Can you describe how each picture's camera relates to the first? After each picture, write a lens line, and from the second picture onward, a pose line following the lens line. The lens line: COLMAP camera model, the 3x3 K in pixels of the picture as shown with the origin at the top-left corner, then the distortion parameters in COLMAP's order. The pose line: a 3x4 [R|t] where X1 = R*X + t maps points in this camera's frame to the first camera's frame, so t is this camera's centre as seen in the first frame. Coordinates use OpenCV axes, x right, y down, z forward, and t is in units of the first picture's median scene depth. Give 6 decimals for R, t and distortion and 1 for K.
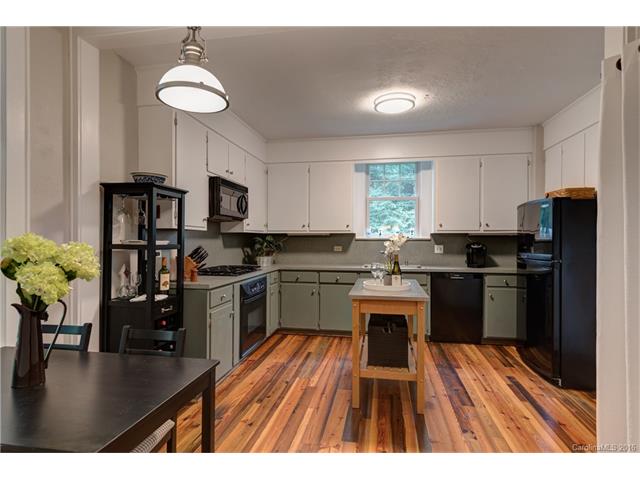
lens RADIAL K [[349.8, 0, 320.6], [0, 349.8, 240.9], [0, 0, 1]] dist [-0.005536, -0.000602]
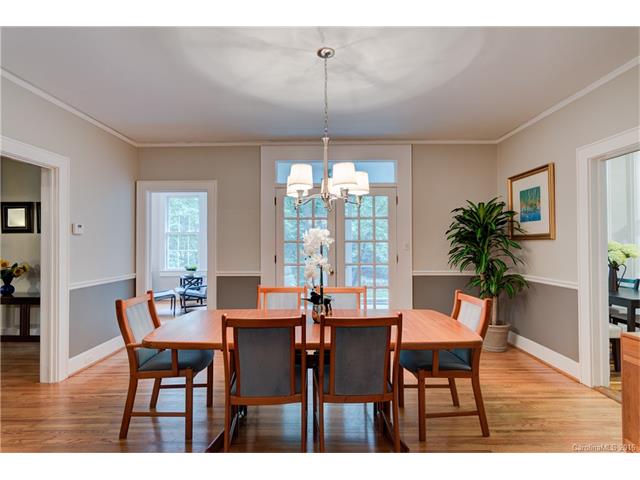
lens RADIAL K [[349.8, 0, 321.5], [0, 349.8, 240.1], [0, 0, 1]] dist [-0.005536, -0.000602]
pose [[0.182636, -0.011580, -0.983112, 1.540699], [0.006086, 0.999925, -0.010648, -0.010048], [0.983162, -0.004039, 0.182692, -1.867331]]
